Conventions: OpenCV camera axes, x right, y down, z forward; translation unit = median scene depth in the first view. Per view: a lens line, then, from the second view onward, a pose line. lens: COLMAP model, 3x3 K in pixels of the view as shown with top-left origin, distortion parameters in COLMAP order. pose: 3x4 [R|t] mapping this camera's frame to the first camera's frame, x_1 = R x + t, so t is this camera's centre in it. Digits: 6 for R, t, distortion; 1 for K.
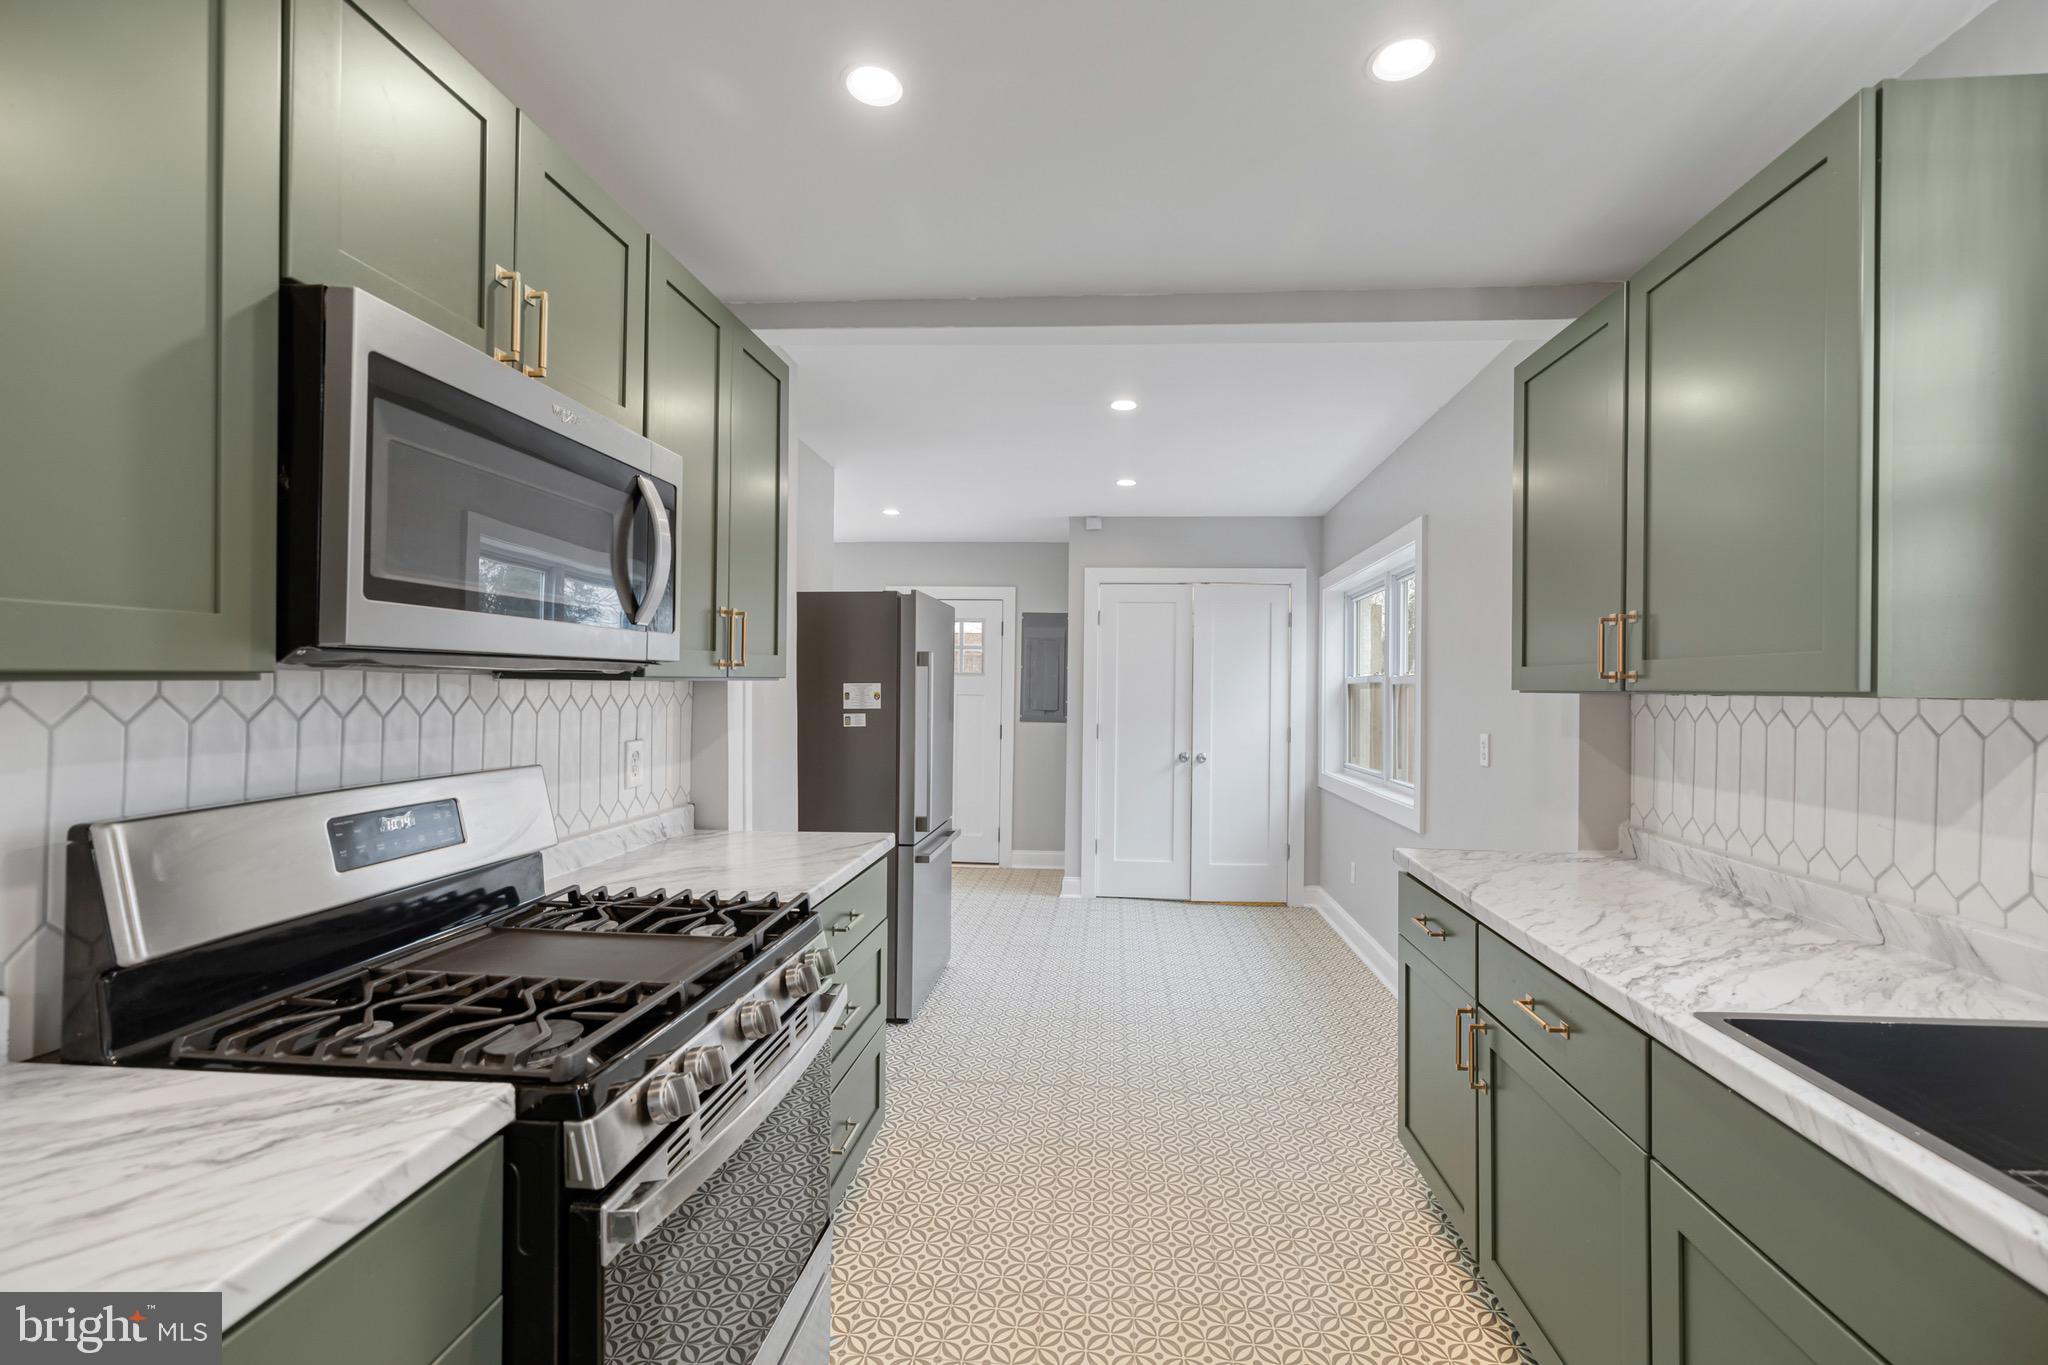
lens RADIAL K [[869.6, 0, 1050.0], [0, 869.6, 680.9], [0, 0, 1]] dist [0.003527, -0.001151]
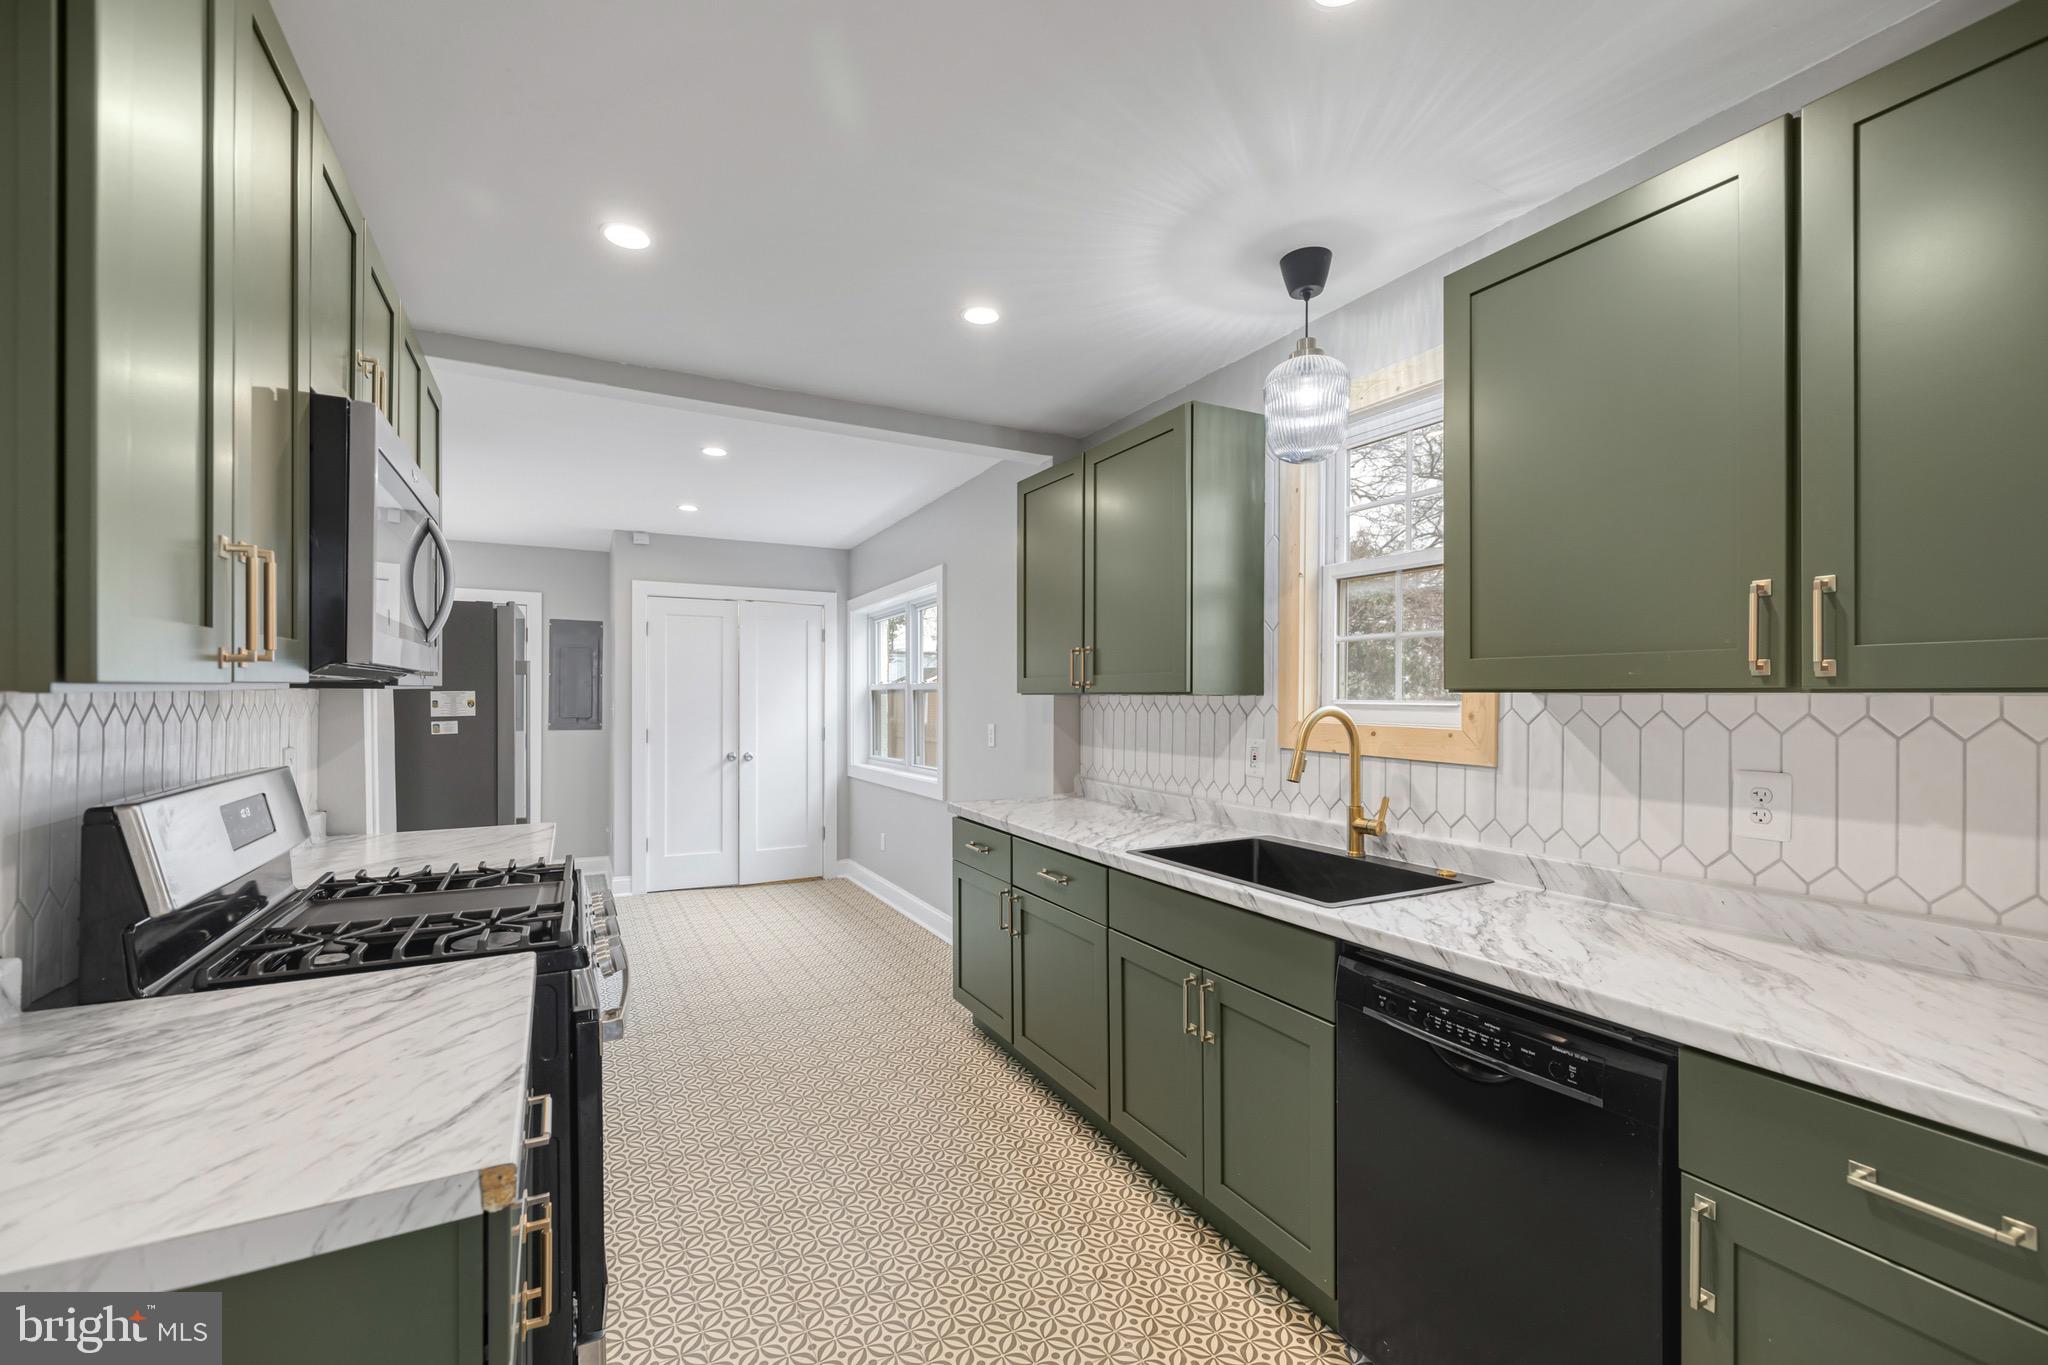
lens RADIAL K [[869.6, 0, 1017.6], [0, 869.6, 688.3], [0, 0, 1]] dist [0.003527, -0.001151]
pose [[0.847677, -0.003265, 0.530503, -0.325540], [0.003034, 0.999995, 0.001305, 0.000008], [-0.530505, 0.000503, 0.847682, -0.345949]]
